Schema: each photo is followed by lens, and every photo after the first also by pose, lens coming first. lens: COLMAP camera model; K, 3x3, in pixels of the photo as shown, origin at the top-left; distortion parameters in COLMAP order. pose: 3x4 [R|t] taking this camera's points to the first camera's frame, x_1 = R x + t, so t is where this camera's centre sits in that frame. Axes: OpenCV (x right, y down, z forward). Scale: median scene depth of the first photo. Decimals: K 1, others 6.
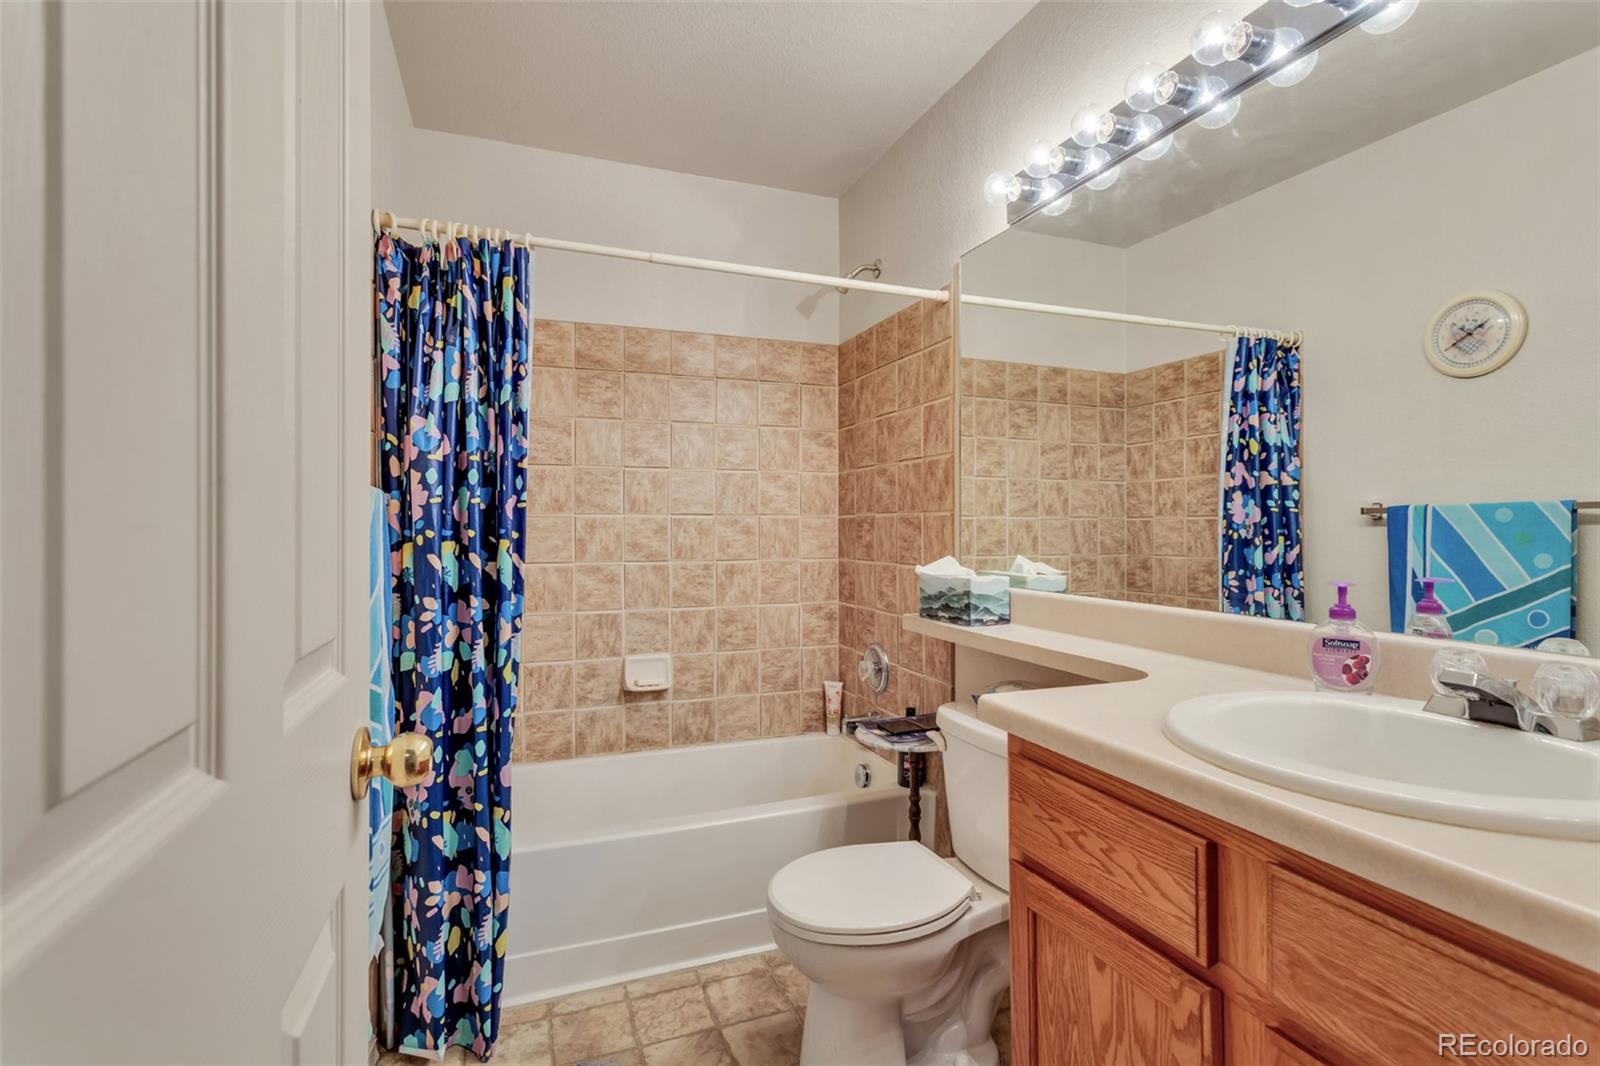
lens RADIAL K [[789.5, 0, 803.1], [0, 789.5, 524.6], [0, 0, 1]] dist [0.008821, 0.001762]
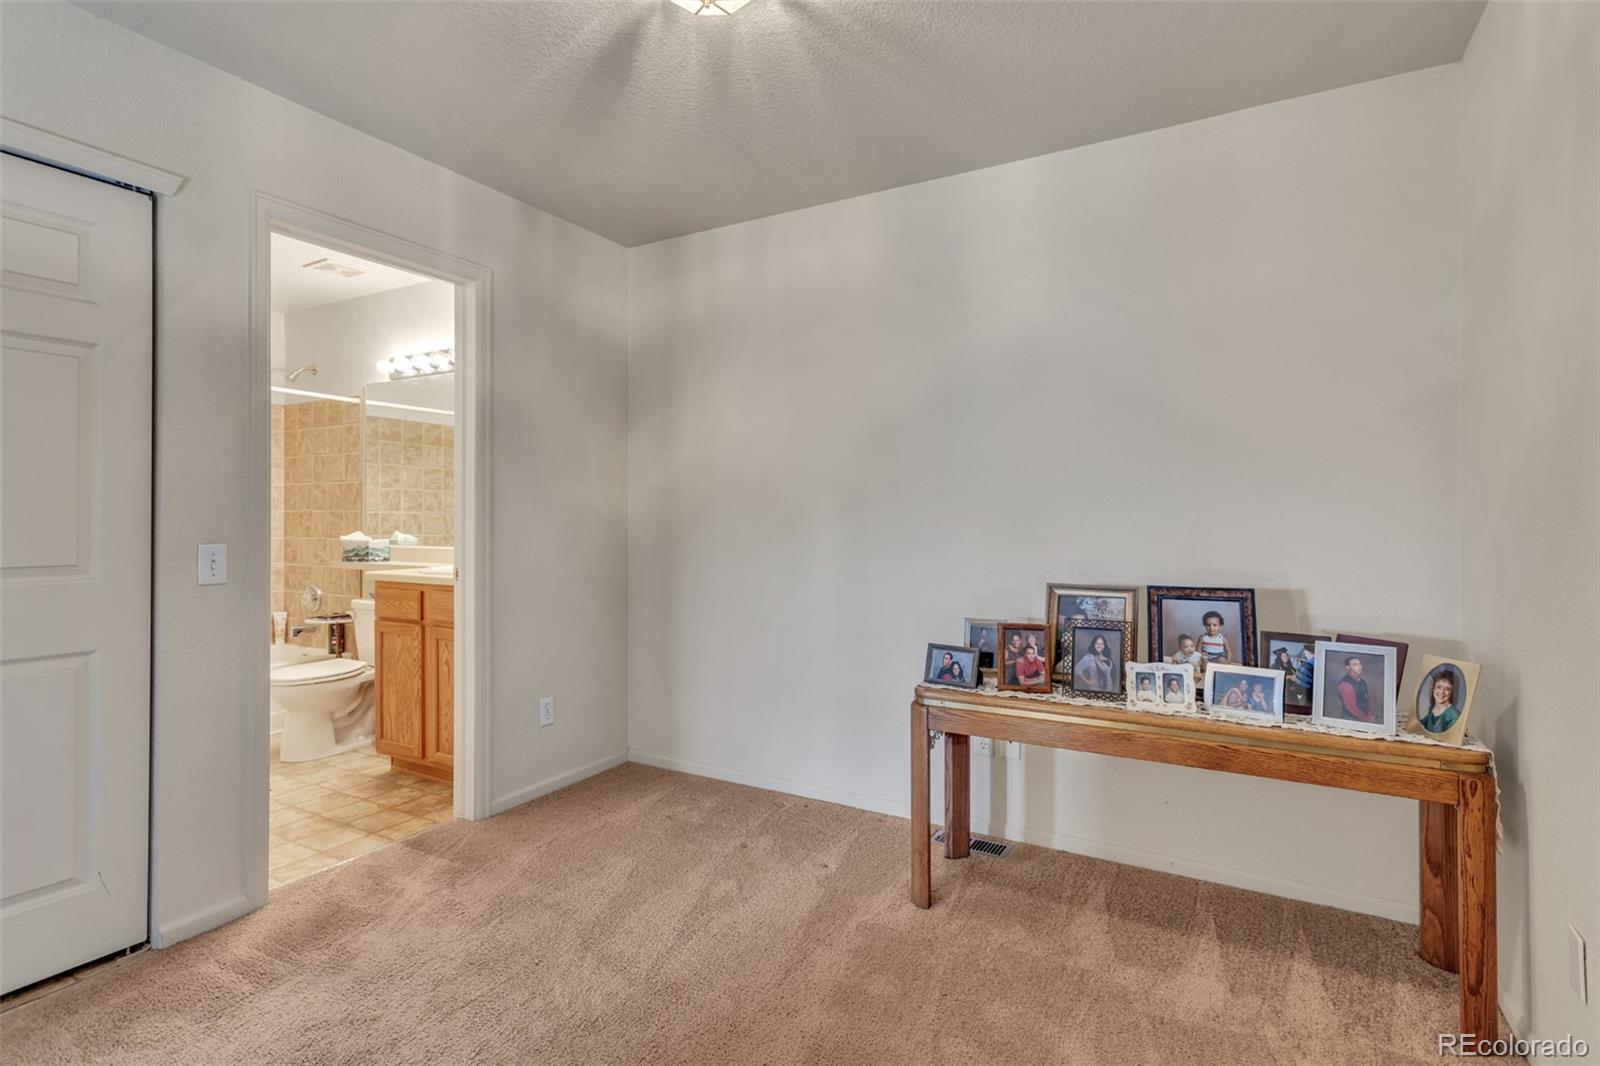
lens RADIAL K [[789.5, 0, 806.9], [0, 789.5, 516.0], [0, 0, 1]] dist [0.008821, 0.001762]
pose [[0.777228, 0.004576, 0.629203, -0.166985], [-0.004773, 0.999988, -0.001376, -0.002951], [-0.629201, -0.001934, 0.777240, -1.083942]]
